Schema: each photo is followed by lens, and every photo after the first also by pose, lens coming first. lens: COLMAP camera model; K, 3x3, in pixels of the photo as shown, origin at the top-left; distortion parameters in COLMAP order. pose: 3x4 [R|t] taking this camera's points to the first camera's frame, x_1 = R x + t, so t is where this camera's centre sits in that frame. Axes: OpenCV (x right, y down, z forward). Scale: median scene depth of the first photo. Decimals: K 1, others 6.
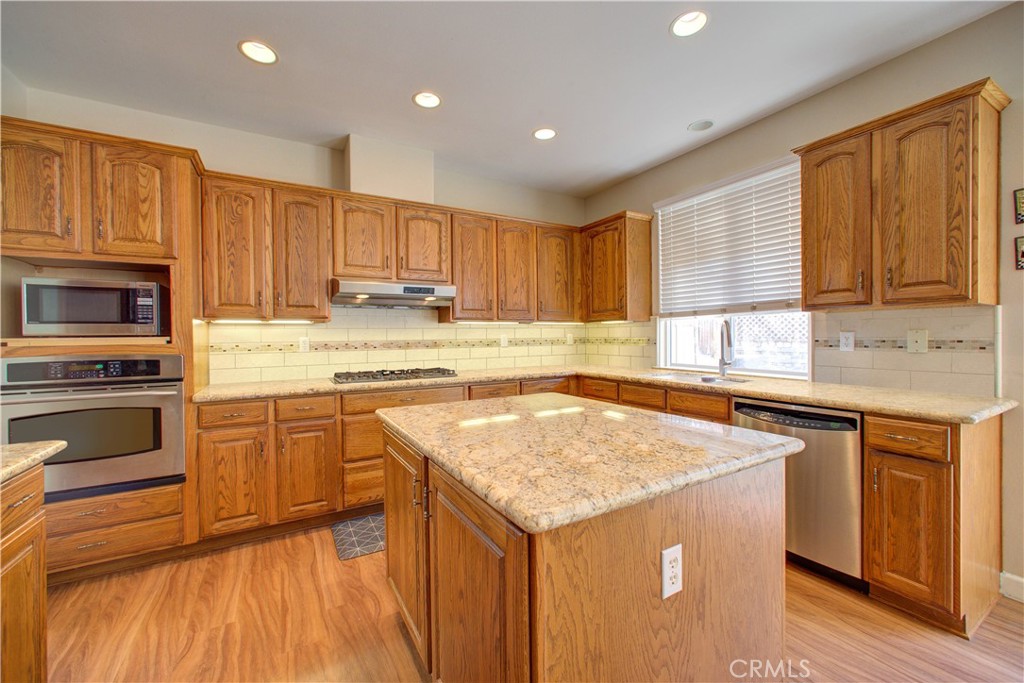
lens RADIAL K [[404.6, 0, 506.0], [0, 404.6, 340.1], [0, 0, 1]] dist [-0.018564, 0.004048]
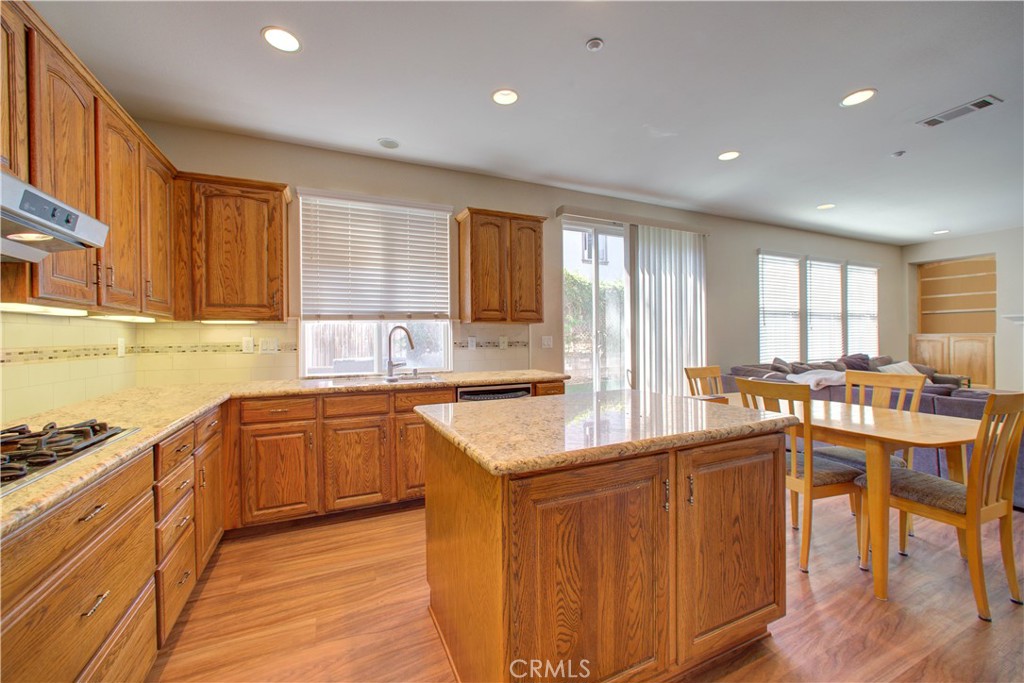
lens RADIAL K [[404.6, 0, 514.8], [0, 404.6, 342.6], [0, 0, 1]] dist [-0.018564, 0.004048]
pose [[0.091013, -0.004727, 0.995839, -0.523183], [0.018114, 0.999831, 0.003091, -0.000813], [-0.995685, 0.017757, 0.091083, 0.549000]]
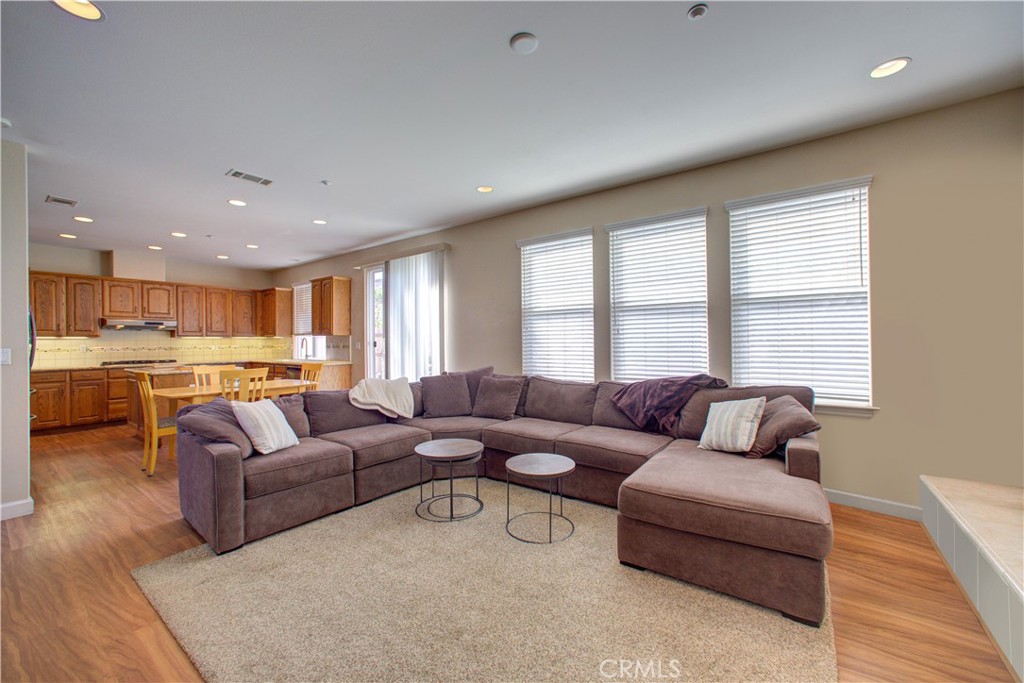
lens RADIAL K [[404.6, 0, 517.6], [0, 404.6, 340.6], [0, 0, 1]] dist [-0.018564, 0.004048]
pose [[0.913362, 0.001281, 0.407147, 0.703548], [0.005297, 0.999873, -0.015029, 0.012726], [-0.407115, 0.015883, 0.913239, -1.778139]]
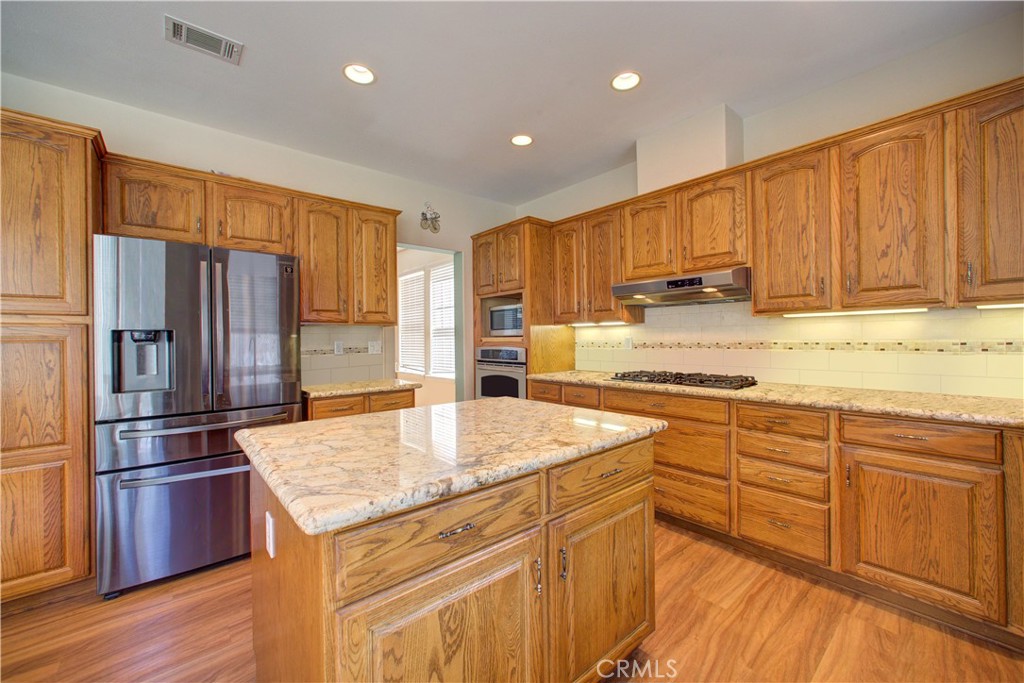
lens RADIAL K [[404.6, 0, 506.9], [0, 404.6, 337.7], [0, 0, 1]] dist [-0.018564, 0.004048]
pose [[0.183564, 0.004741, -0.982996, 0.557166], [-0.005234, 0.999979, 0.003846, -0.007126], [0.982994, 0.004439, 0.183585, 0.471092]]
